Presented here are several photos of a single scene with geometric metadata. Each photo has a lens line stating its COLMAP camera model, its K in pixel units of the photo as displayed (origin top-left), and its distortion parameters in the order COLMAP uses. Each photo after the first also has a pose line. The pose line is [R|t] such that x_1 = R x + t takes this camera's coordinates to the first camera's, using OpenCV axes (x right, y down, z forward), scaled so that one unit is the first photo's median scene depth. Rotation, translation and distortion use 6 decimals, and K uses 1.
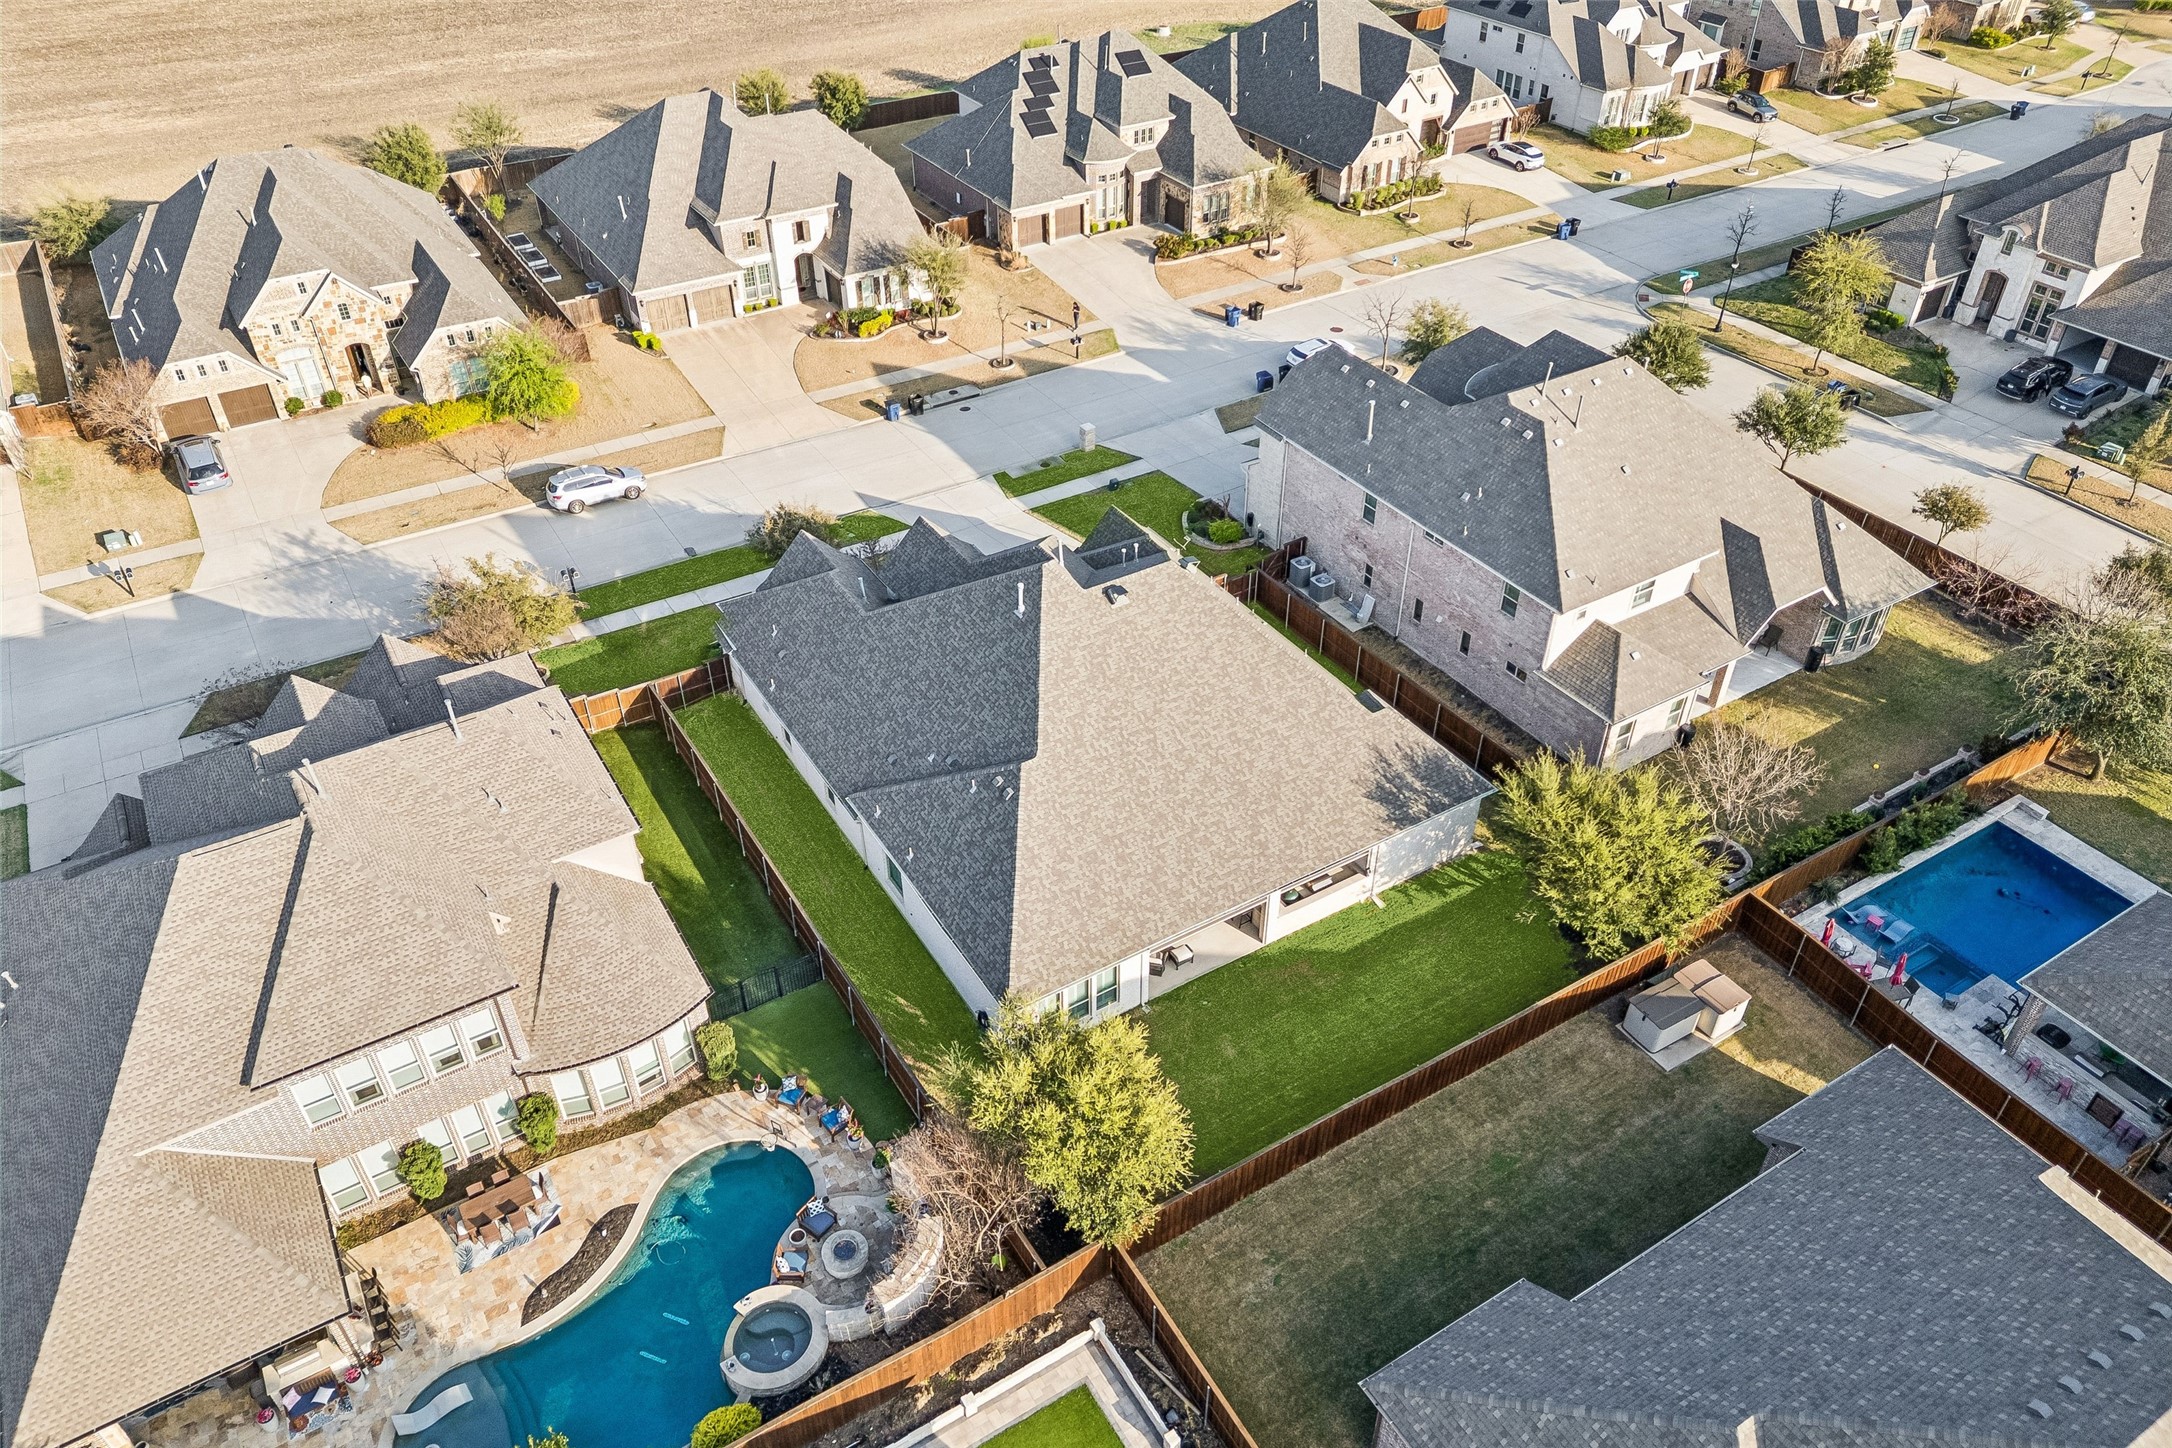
lens RADIAL K [[1546.2, 0, 1086.0], [0, 1546.2, 724.0], [0, 0, 1]] dist [0.057199, -0.000814]
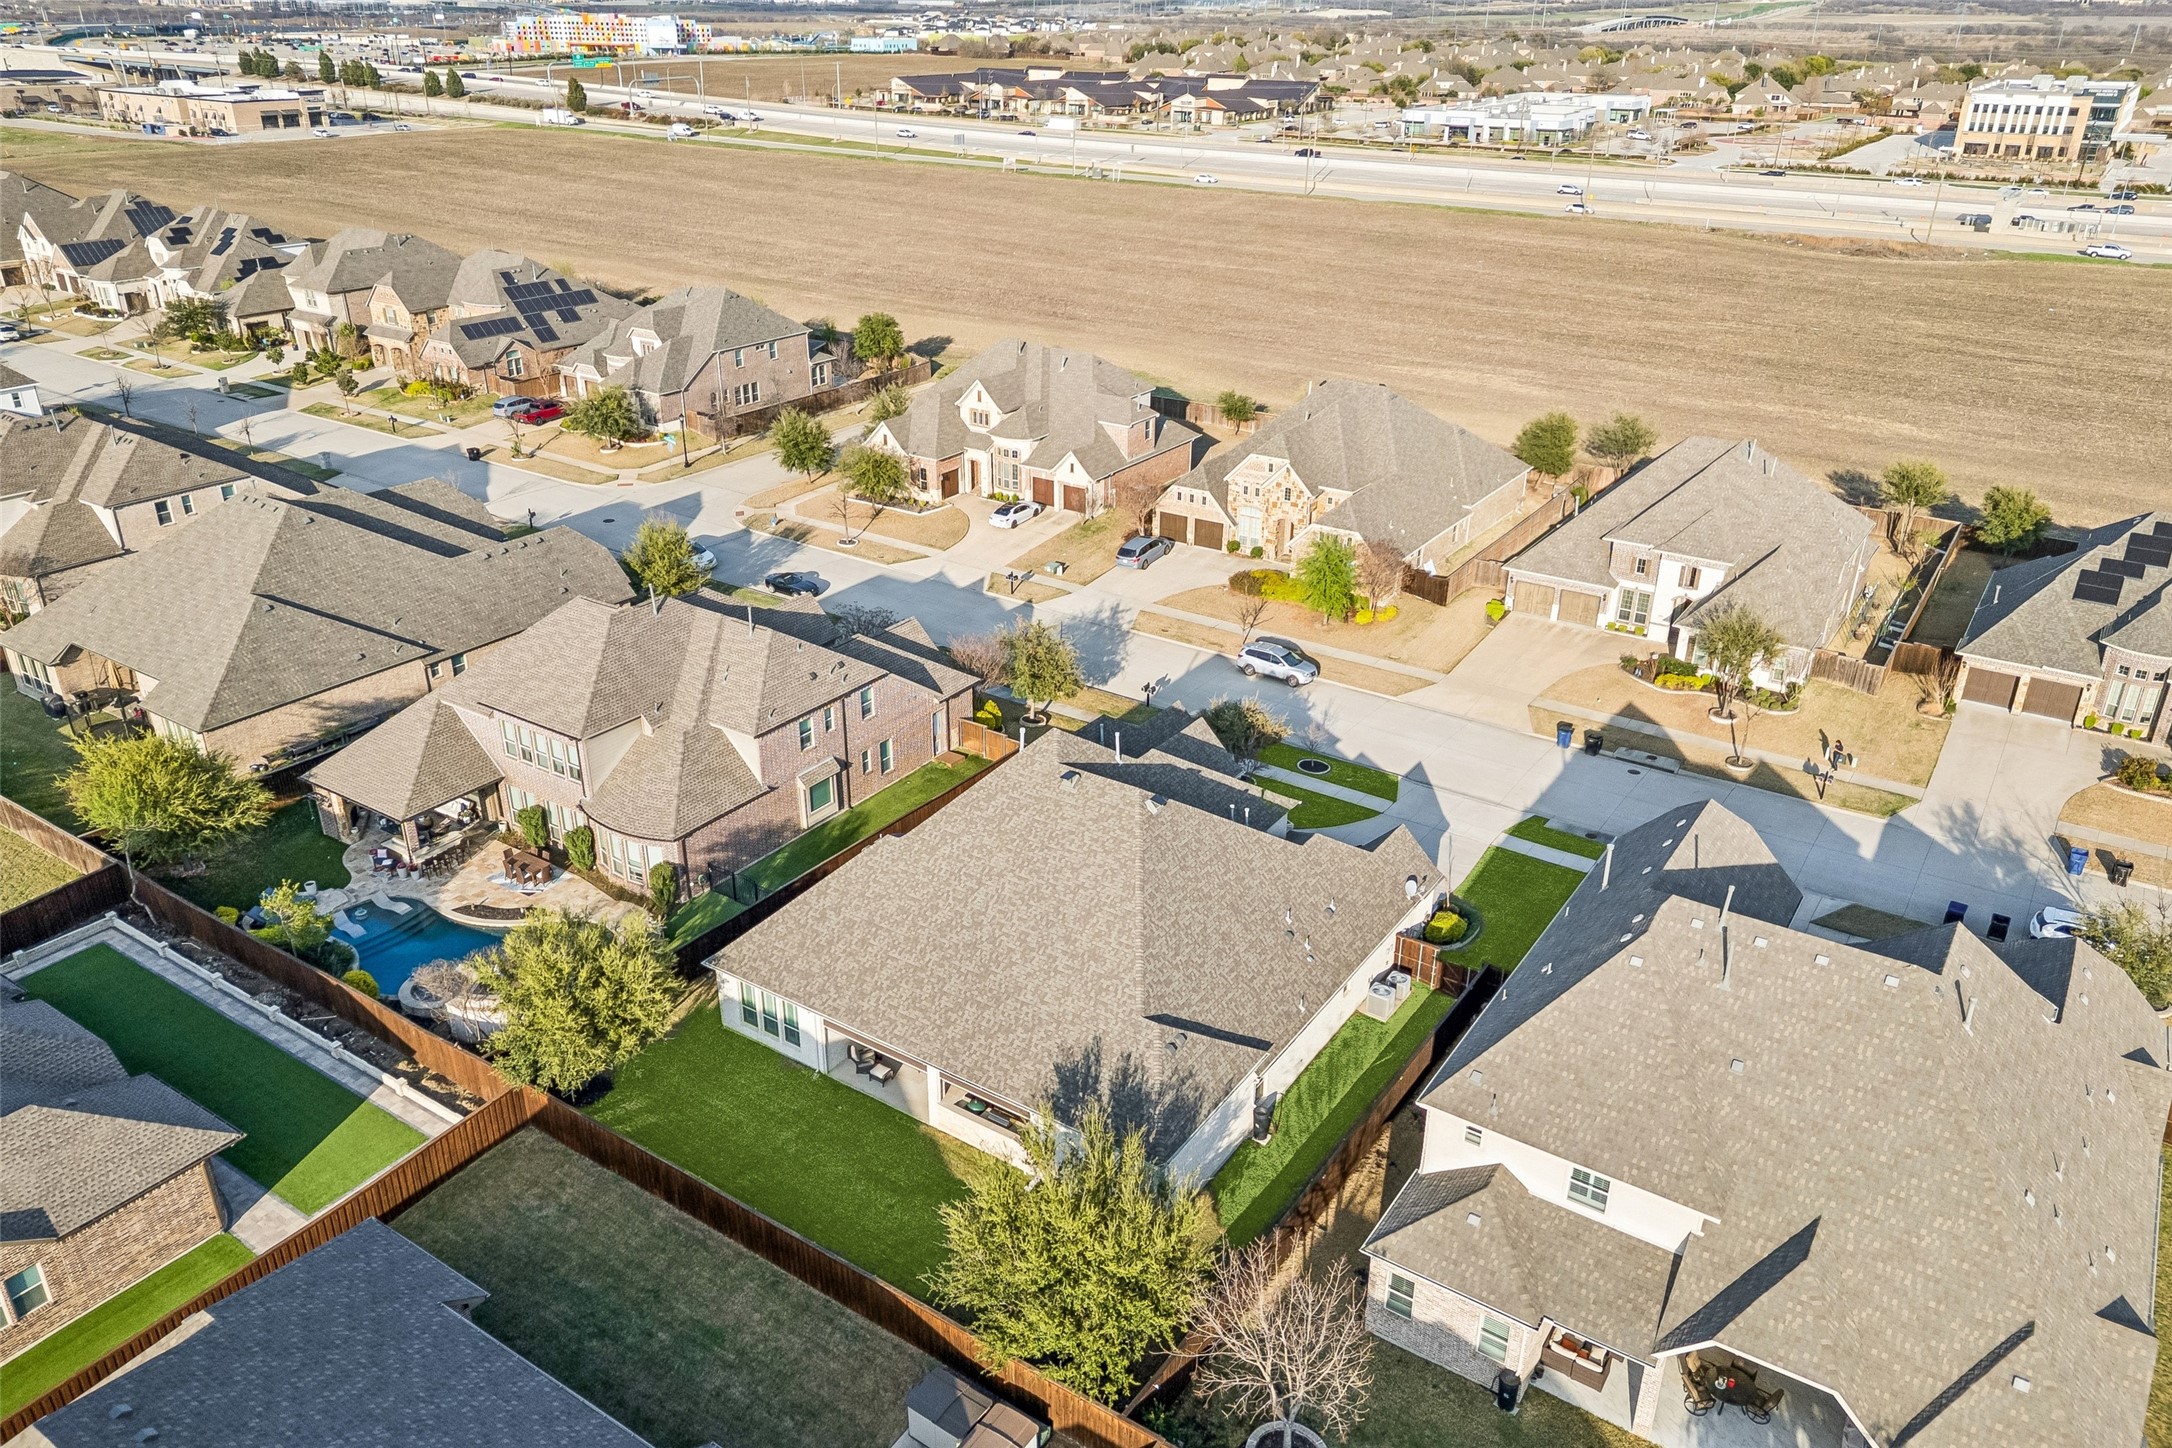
lens RADIAL K [[1544.7, 0, 1086.0], [0, 1544.7, 724.0], [0, 0, 1]] dist [0.002362, -0.000902]
pose [[0.411446, 0.391004, -0.823303, 0.535749], [-0.558275, 0.822136, 0.111452, -0.147207], [0.720445, 0.413773, 0.556552, 0.241651]]
